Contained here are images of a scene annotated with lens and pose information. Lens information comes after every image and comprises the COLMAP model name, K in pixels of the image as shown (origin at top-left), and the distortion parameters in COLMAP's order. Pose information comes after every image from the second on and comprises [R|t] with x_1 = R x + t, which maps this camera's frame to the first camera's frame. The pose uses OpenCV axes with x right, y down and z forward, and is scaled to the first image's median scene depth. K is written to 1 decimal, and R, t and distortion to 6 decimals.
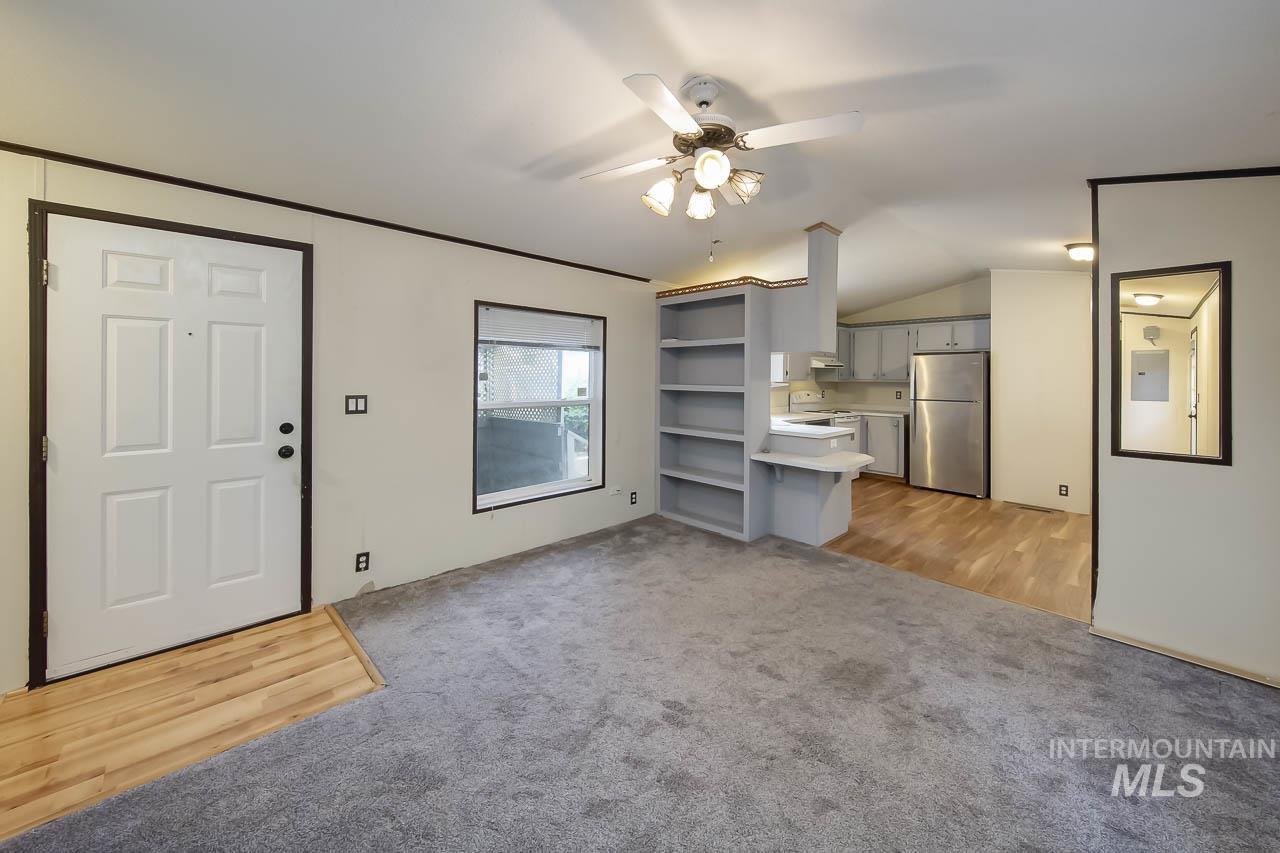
lens RADIAL K [[468.6, 0, 641.5], [0, 468.6, 375.9], [0, 0, 1]] dist [-0.000565, -0.000160]
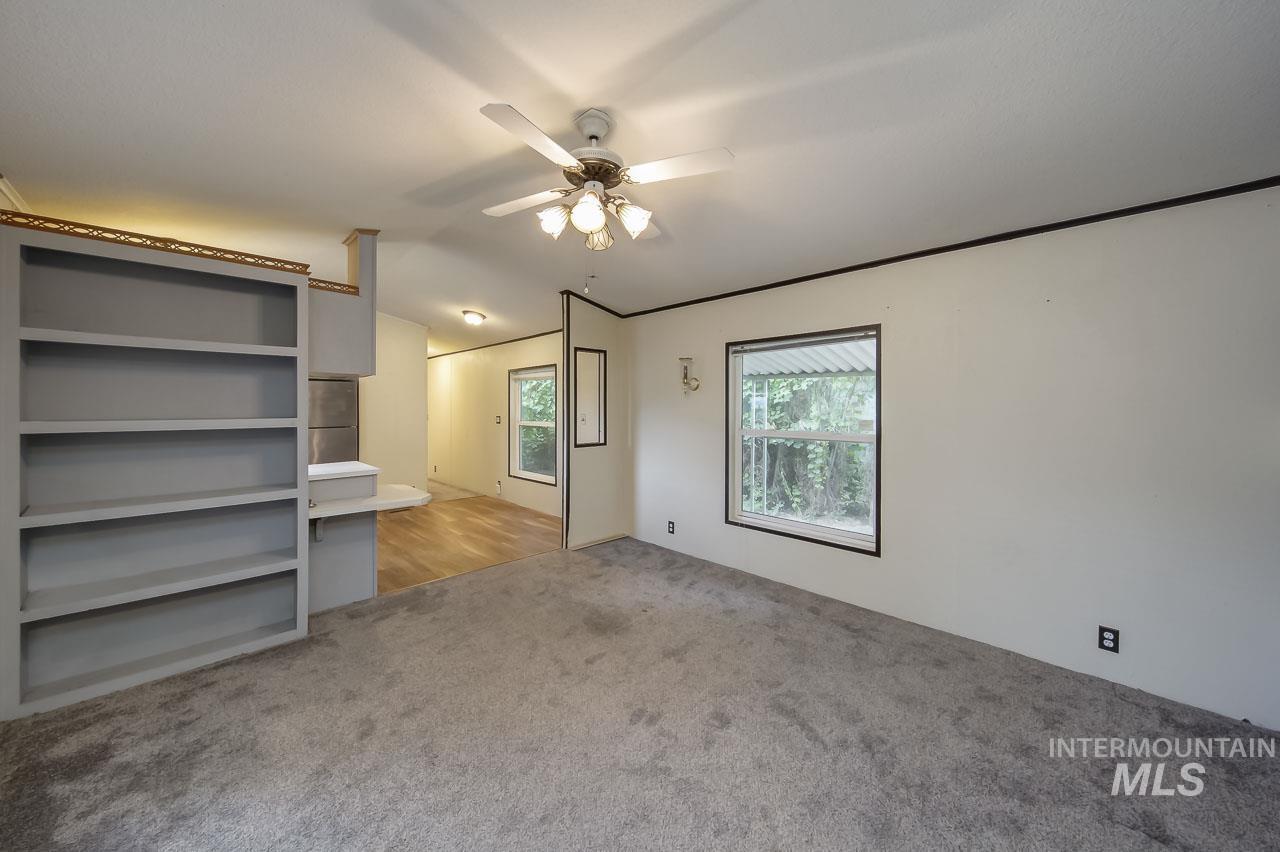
lens RADIAL K [[447.6, 0, 642.6], [0, 447.6, 407.0], [0, 0, 1]] dist [0.001365, 0.000008]
pose [[-0.017808, -0.008698, 0.999804, -0.725948], [-0.003054, 0.999958, 0.008645, -0.003702], [-0.999837, -0.002899, -0.017833, 0.779501]]
